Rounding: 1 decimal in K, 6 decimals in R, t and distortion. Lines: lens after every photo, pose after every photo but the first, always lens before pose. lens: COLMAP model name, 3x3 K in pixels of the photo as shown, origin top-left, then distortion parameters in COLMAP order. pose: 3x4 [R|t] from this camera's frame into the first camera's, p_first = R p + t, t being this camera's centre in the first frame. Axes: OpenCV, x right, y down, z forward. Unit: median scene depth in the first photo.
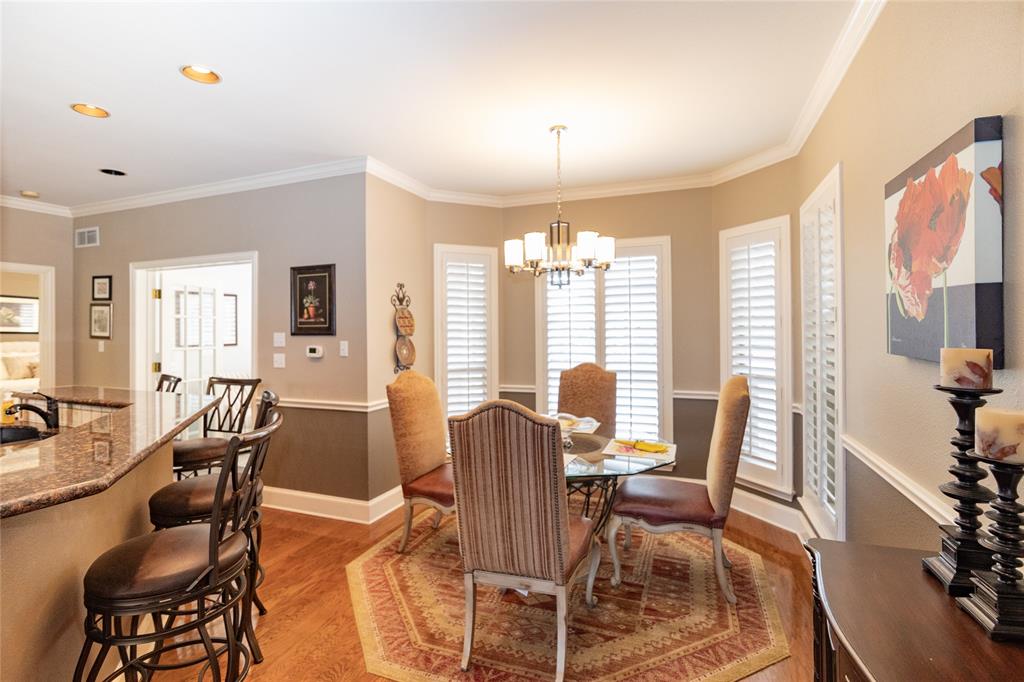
lens RADIAL K [[471.7, 0, 512.9], [0, 471.7, 326.4], [0, 0, 1]] dist [-0.017556, 0.002136]
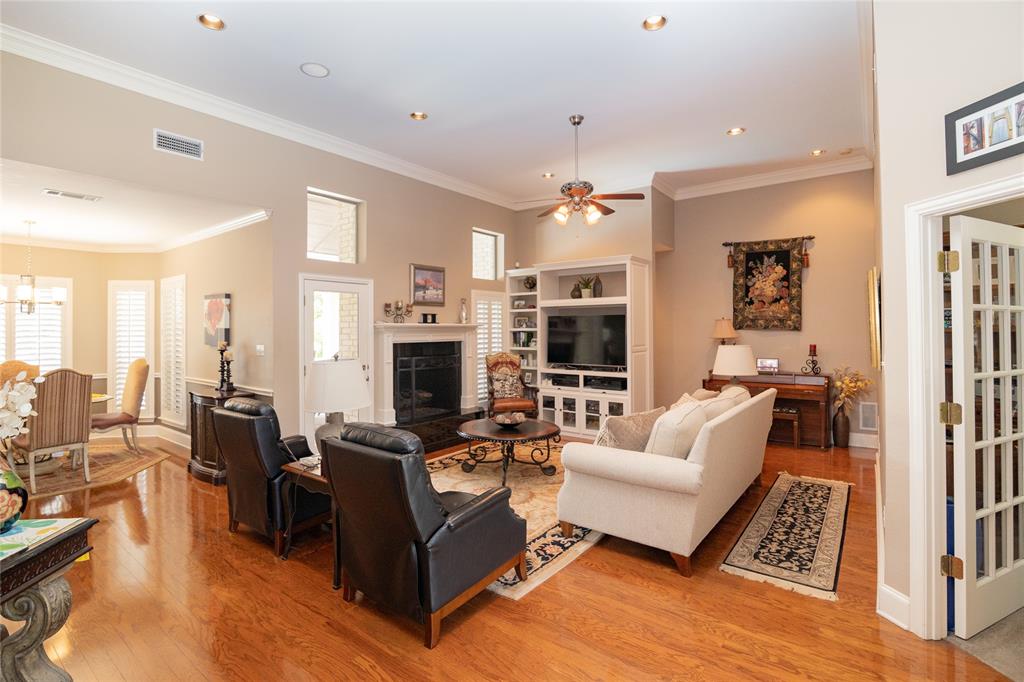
lens RADIAL K [[471.7, 0, 492.6], [0, 471.7, 322.7], [0, 0, 1]] dist [-0.017556, 0.002136]
pose [[0.294106, 0.016453, 0.955631, -0.850937], [-0.002043, 0.999860, -0.016586, -0.022884], [-0.955771, 0.002926, 0.294099, -0.927157]]
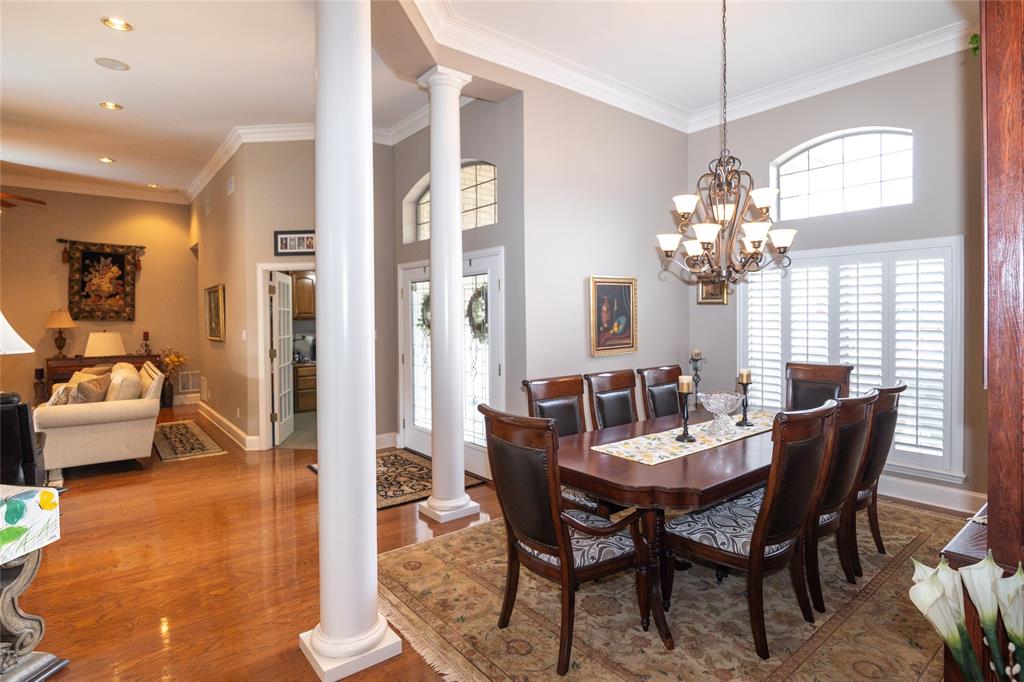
lens RADIAL K [[524.7, 0, 516.5], [0, 524.7, 329.8], [0, 0, 1]] dist [0.000190, -0.000707]
pose [[-0.876151, -0.001554, 0.482035, -1.571973], [0.007343, 0.999836, 0.016571, -0.011388], [-0.481982, 0.018058, -0.875995, -0.231819]]
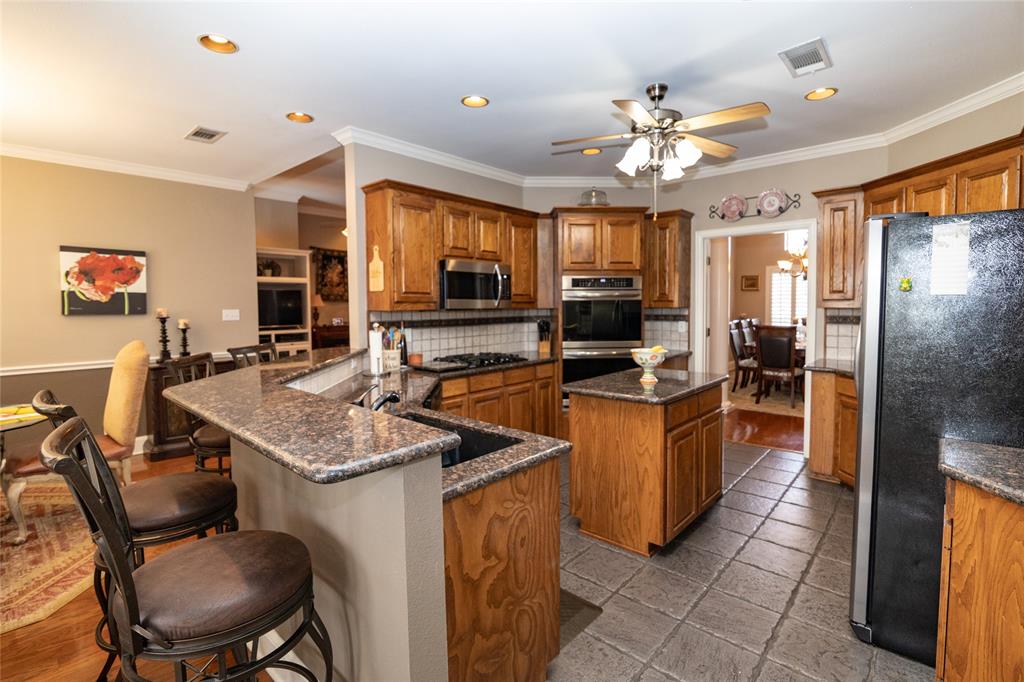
lens RADIAL K [[471.7, 0, 515.8], [0, 471.7, 337.8], [0, 0, 1]] dist [-0.017556, 0.002136]
pose [[-0.938038, -0.008175, 0.346437, -1.035715], [0.015692, 0.997694, 0.066031, 0.025735], [-0.346178, 0.067376, -0.935746, 1.136977]]
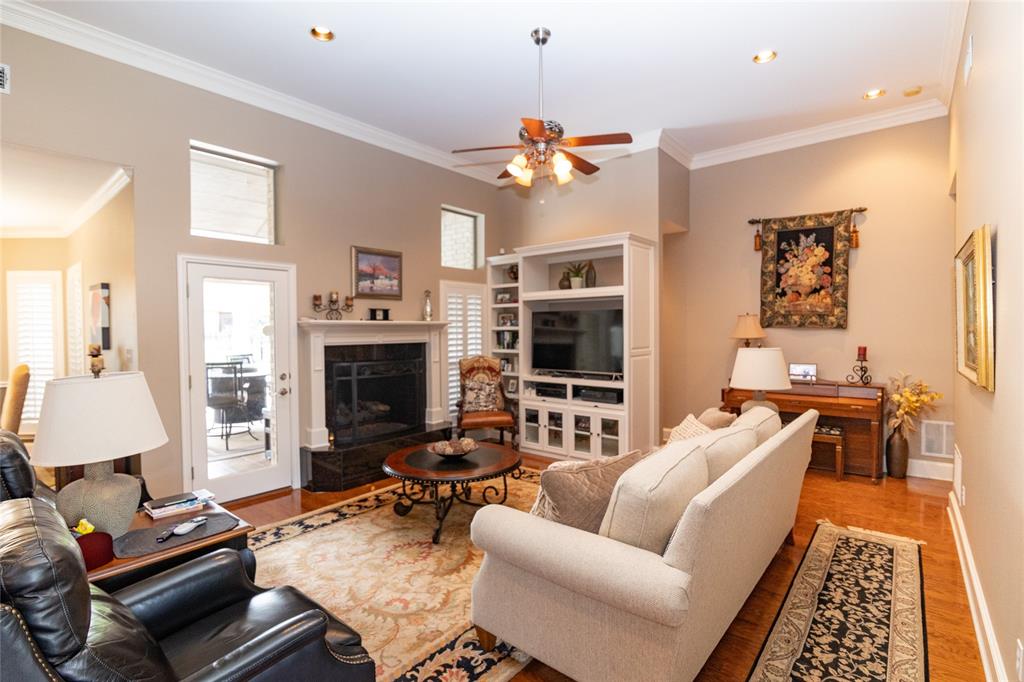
lens RADIAL K [[471.7, 0, 509.8], [0, 471.7, 336.6], [0, 0, 1]] dist [-0.017556, 0.002136]
pose [[0.316769, -0.012696, 0.948418, -0.463071], [0.000162, 0.999911, 0.013331, -0.020276], [-0.948503, -0.004069, 0.316743, -1.008147]]
